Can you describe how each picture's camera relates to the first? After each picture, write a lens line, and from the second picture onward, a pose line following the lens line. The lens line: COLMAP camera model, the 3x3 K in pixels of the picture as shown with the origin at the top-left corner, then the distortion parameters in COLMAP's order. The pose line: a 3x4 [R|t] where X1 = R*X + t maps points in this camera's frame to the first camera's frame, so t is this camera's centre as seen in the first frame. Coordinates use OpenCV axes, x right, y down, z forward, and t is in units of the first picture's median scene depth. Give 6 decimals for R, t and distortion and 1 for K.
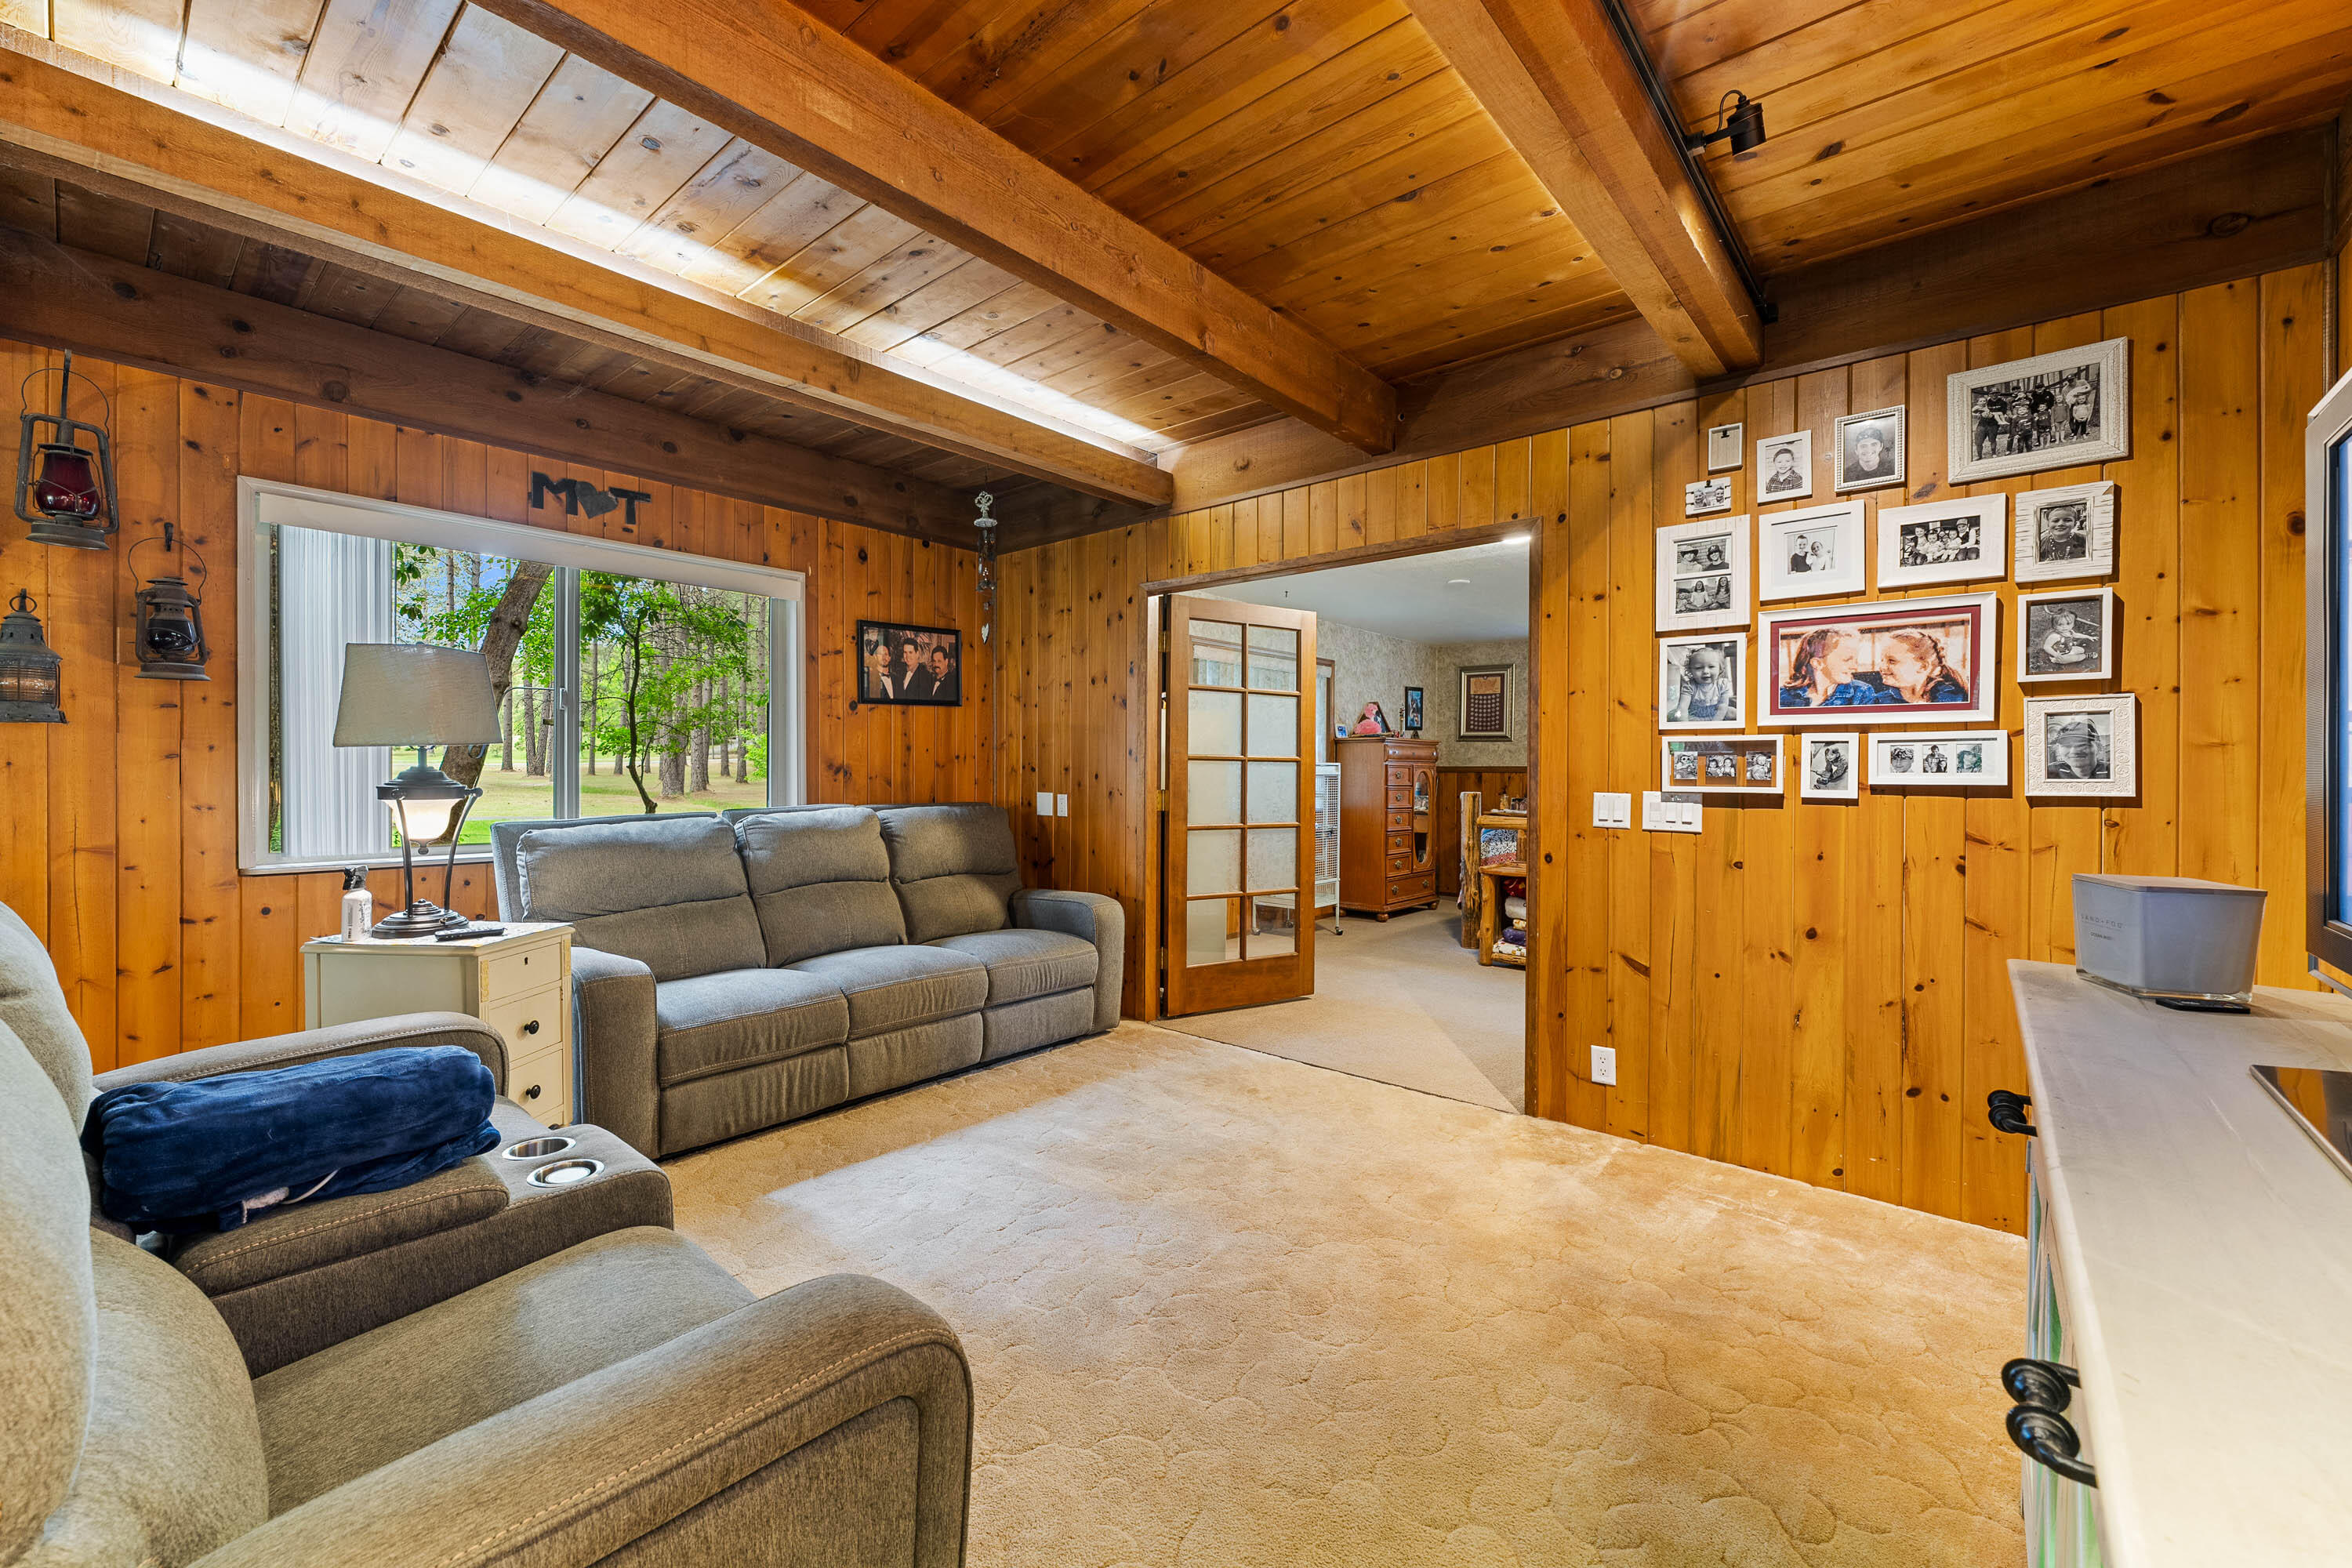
lens RADIAL K [[946.9, 0, 1169.0], [0, 946.9, 777.1], [0, 0, 1]] dist [-0.001818, -0.000059]
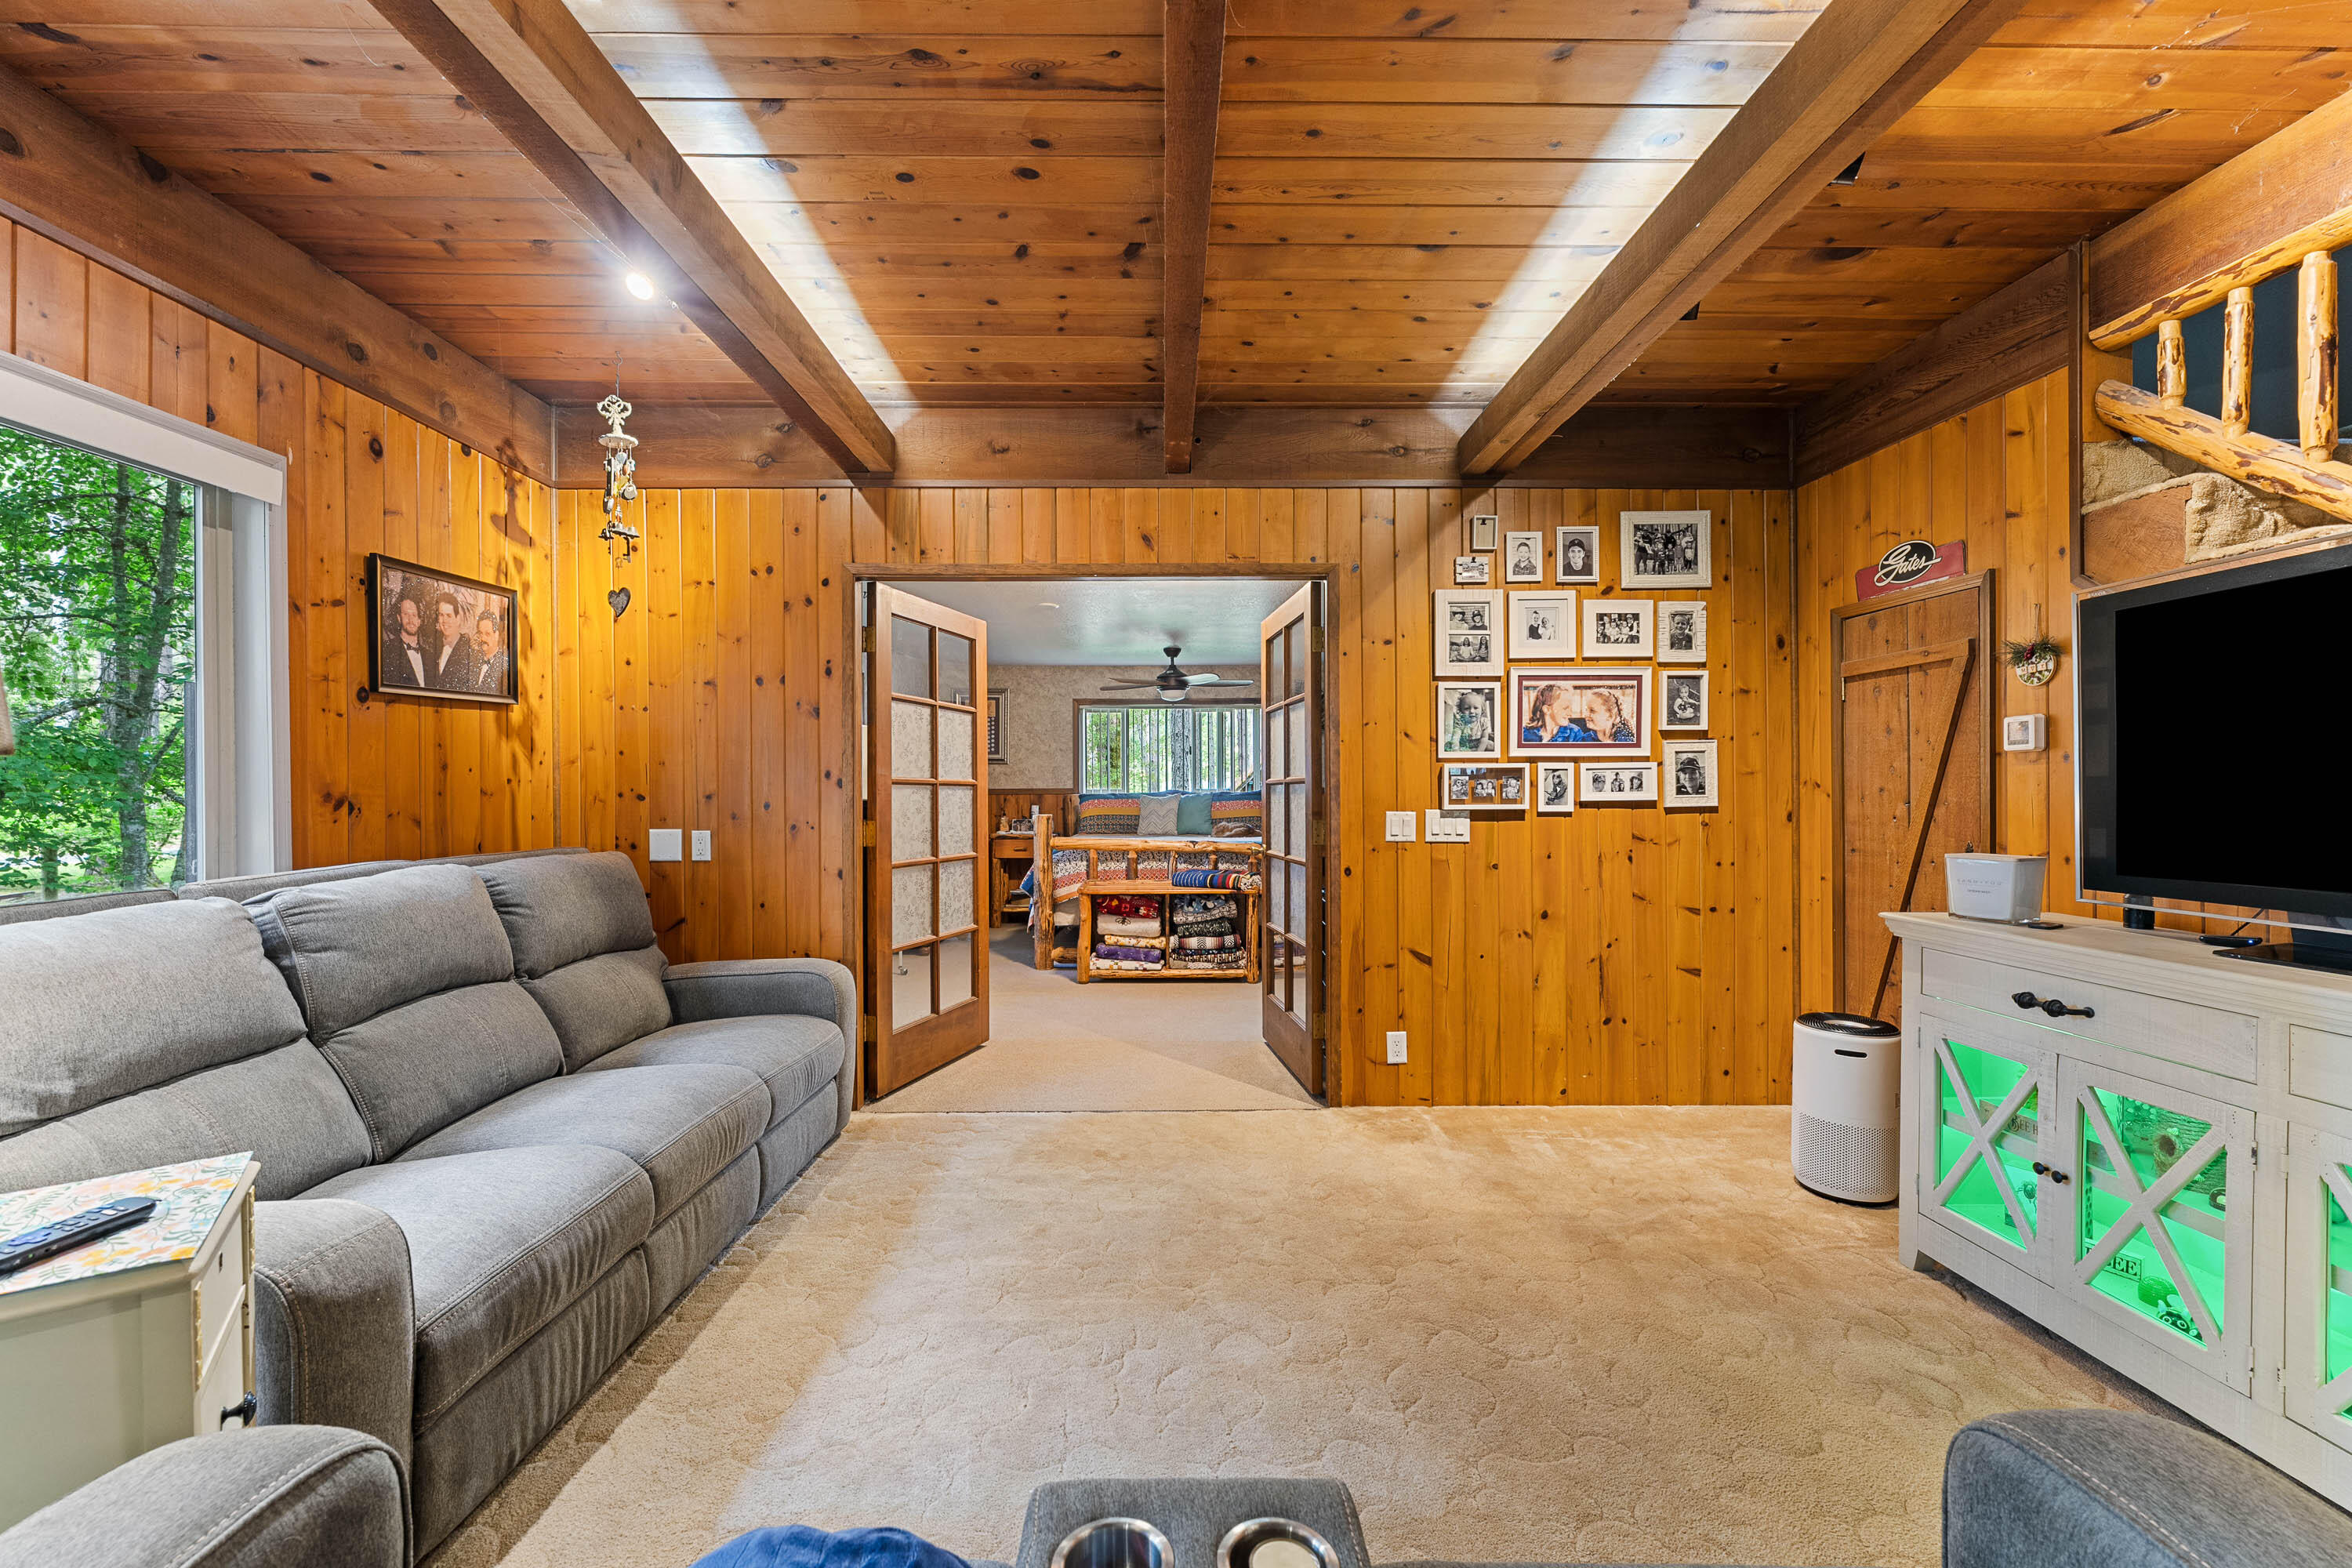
lens RADIAL K [[946.9, 0, 1191.3], [0, 946.9, 793.5], [0, 0, 1]] dist [-0.001818, -0.000059]
pose [[0.748533, -0.009943, 0.663023, -0.528352], [0.013841, 0.999904, -0.000631, -0.008889], [-0.662953, 0.009649, 0.748599, 0.321609]]
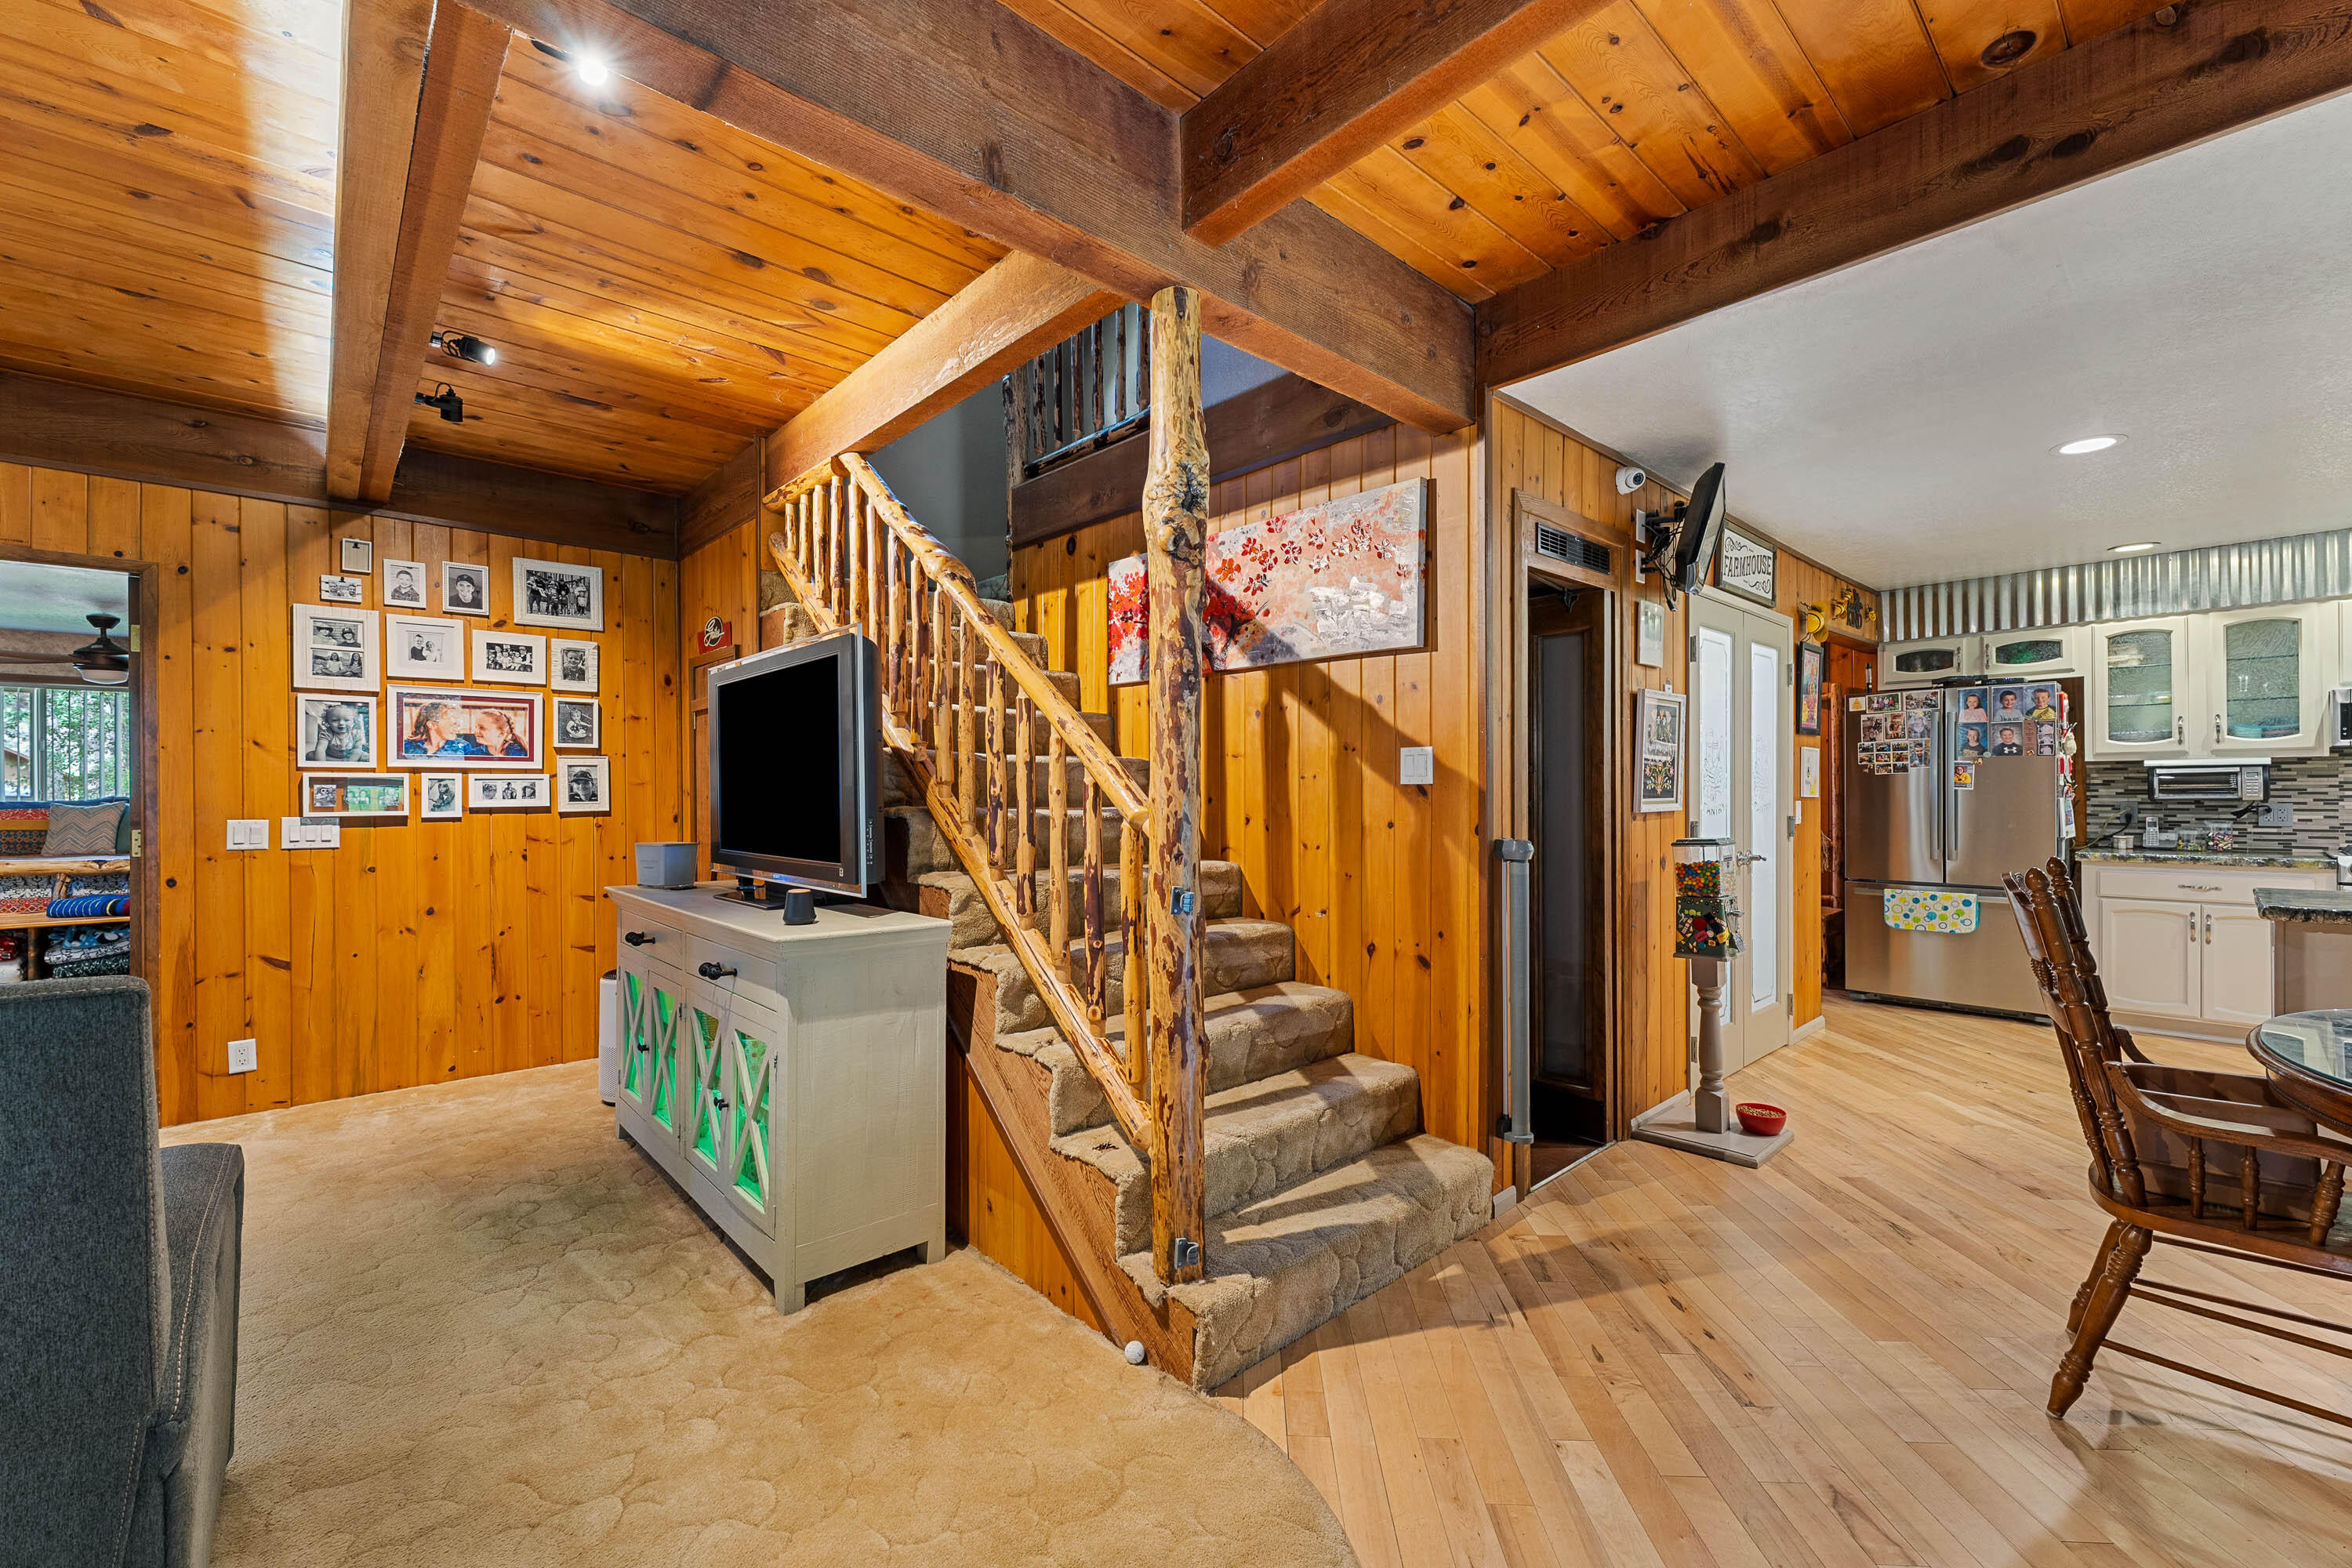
lens RADIAL K [[946.9, 0, 1174.2], [0, 946.9, 793.5], [0, 0, 1]] dist [-0.001818, -0.000059]
pose [[0.125206, -0.006544, 0.992109, -0.580469], [0.014036, 0.999890, 0.004824, -0.005682], [-0.992031, 0.013321, 0.125284, -0.296229]]
